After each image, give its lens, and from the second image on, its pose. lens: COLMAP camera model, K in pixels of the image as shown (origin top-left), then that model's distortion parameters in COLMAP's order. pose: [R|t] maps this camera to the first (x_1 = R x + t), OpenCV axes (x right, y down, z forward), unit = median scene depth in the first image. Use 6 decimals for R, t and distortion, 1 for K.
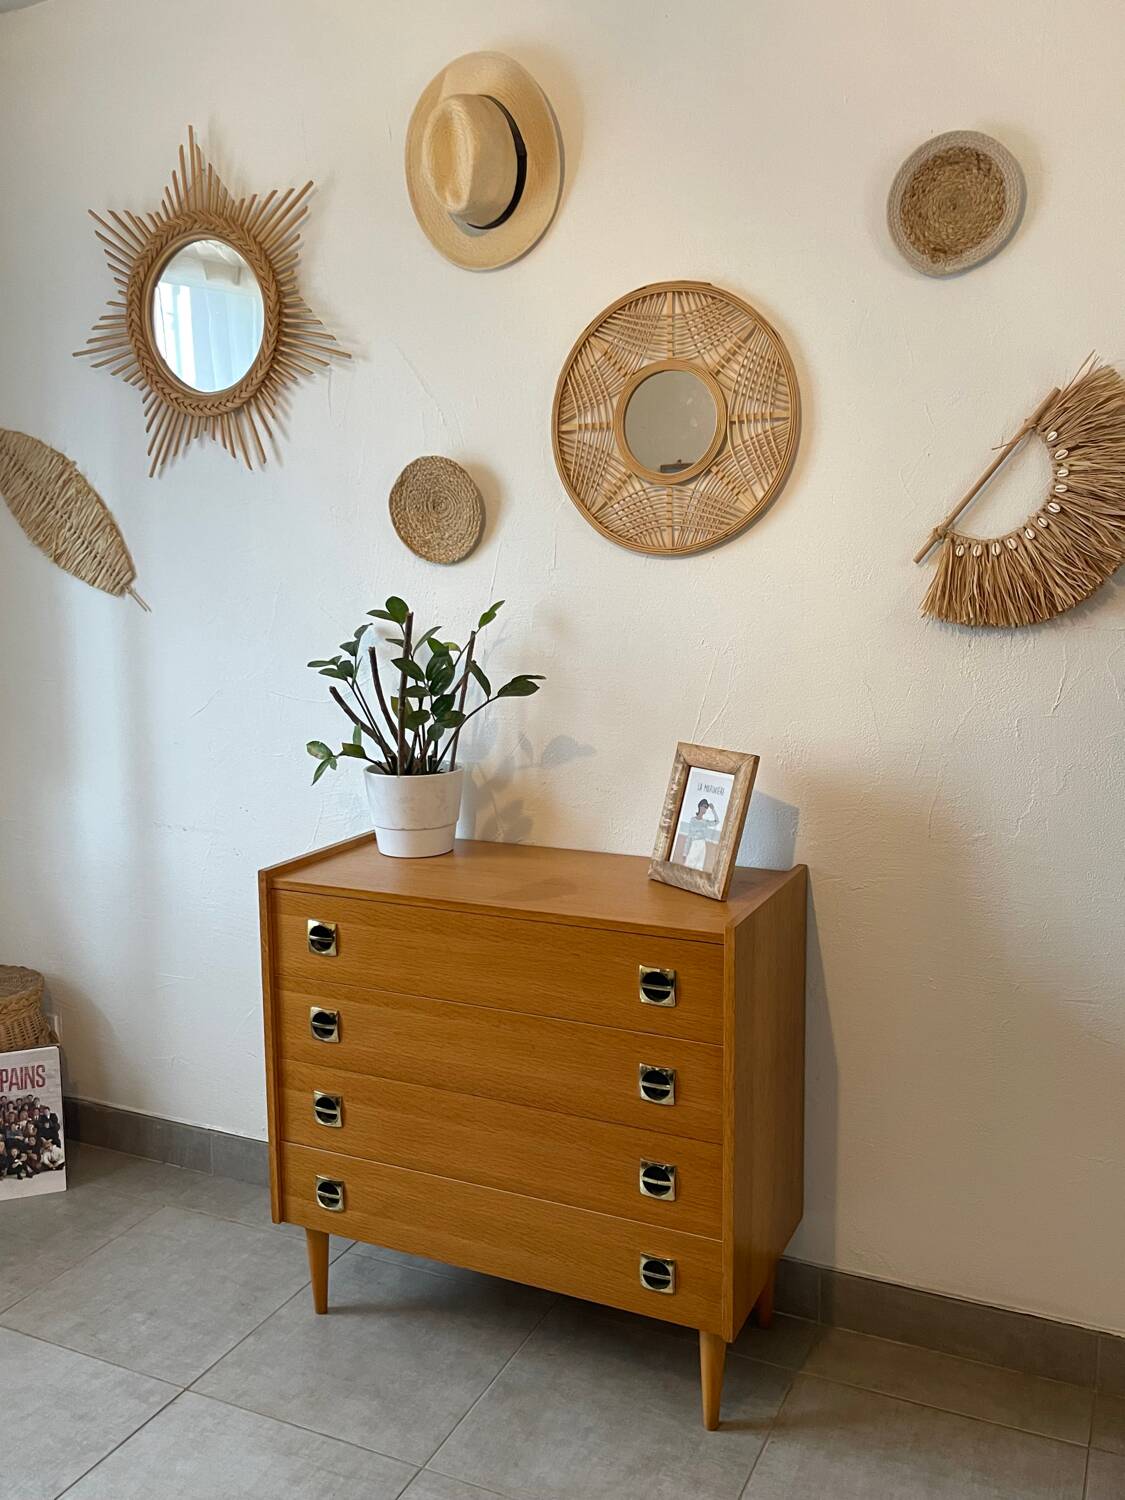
lens RADIAL K [[1285.0, 0, 563.0], [0, 1285.0, 745.2], [0, 0, 1]] dist [0.094960, -0.137758]
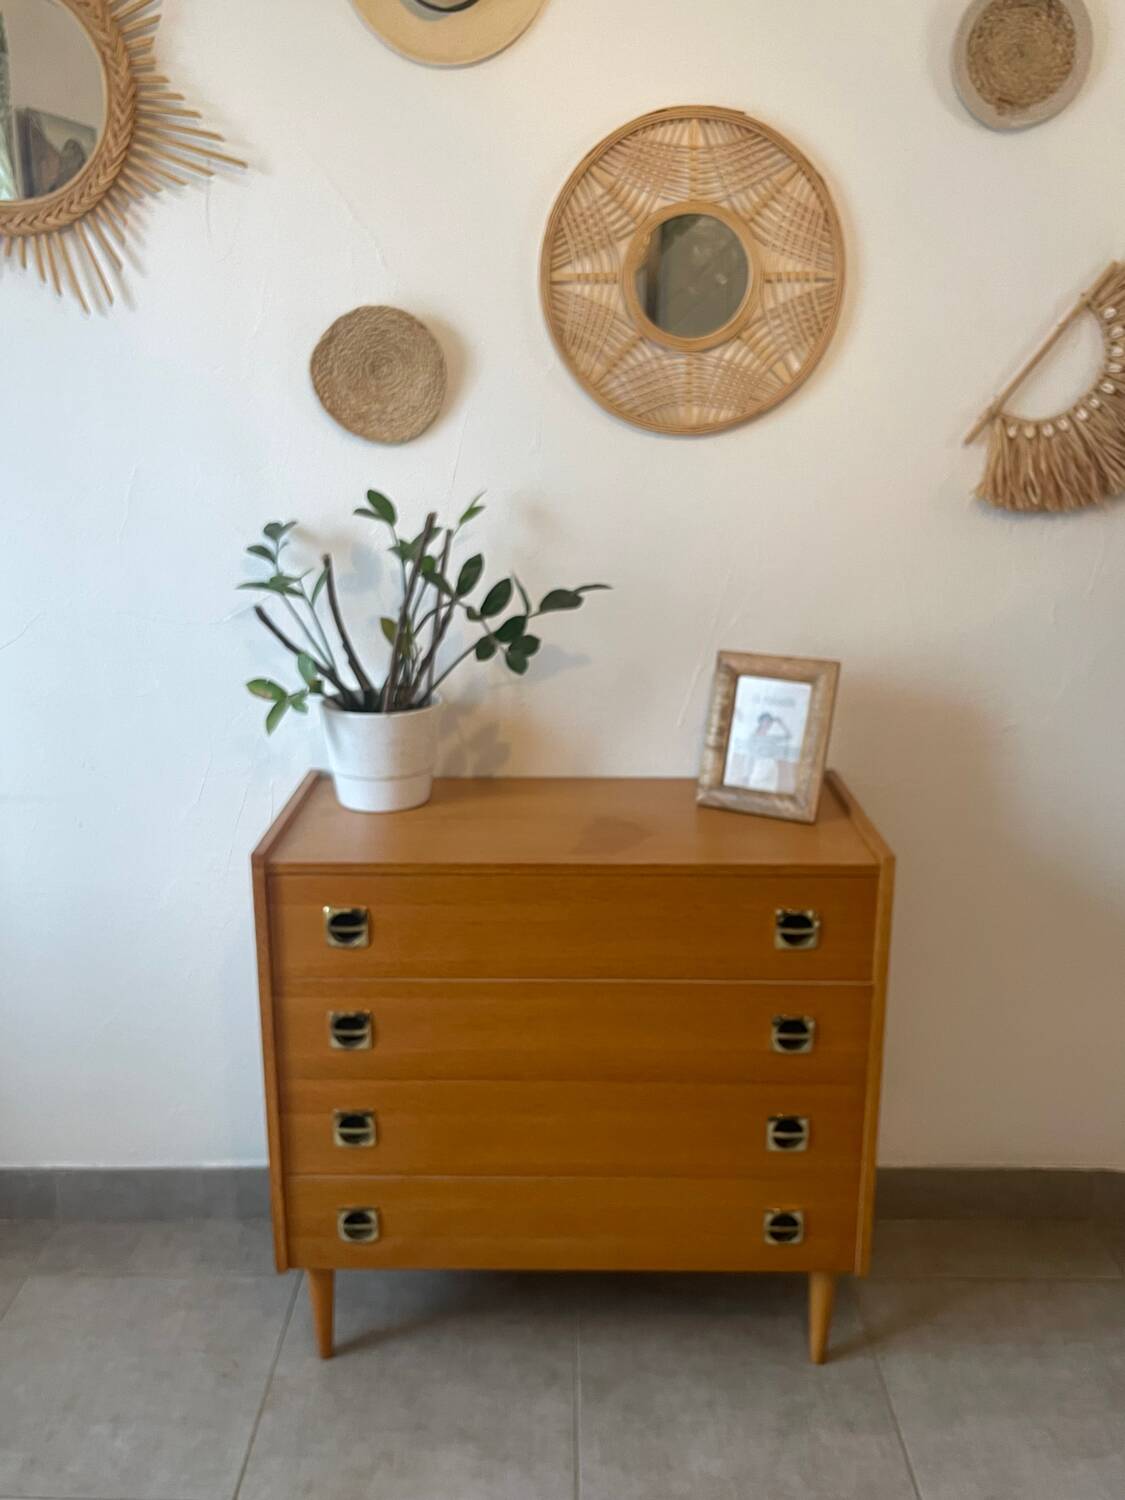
lens RADIAL K [[1285.0, 0, 553.5], [0, 1285.0, 732.0], [0, 0, 1]] dist [0.094960, -0.137758]
pose [[0.908806, -0.099509, 0.405178, -0.375601], [0.055734, 0.991392, 0.118469, -0.057353], [-0.413479, -0.085083, 0.906529, 0.228846]]
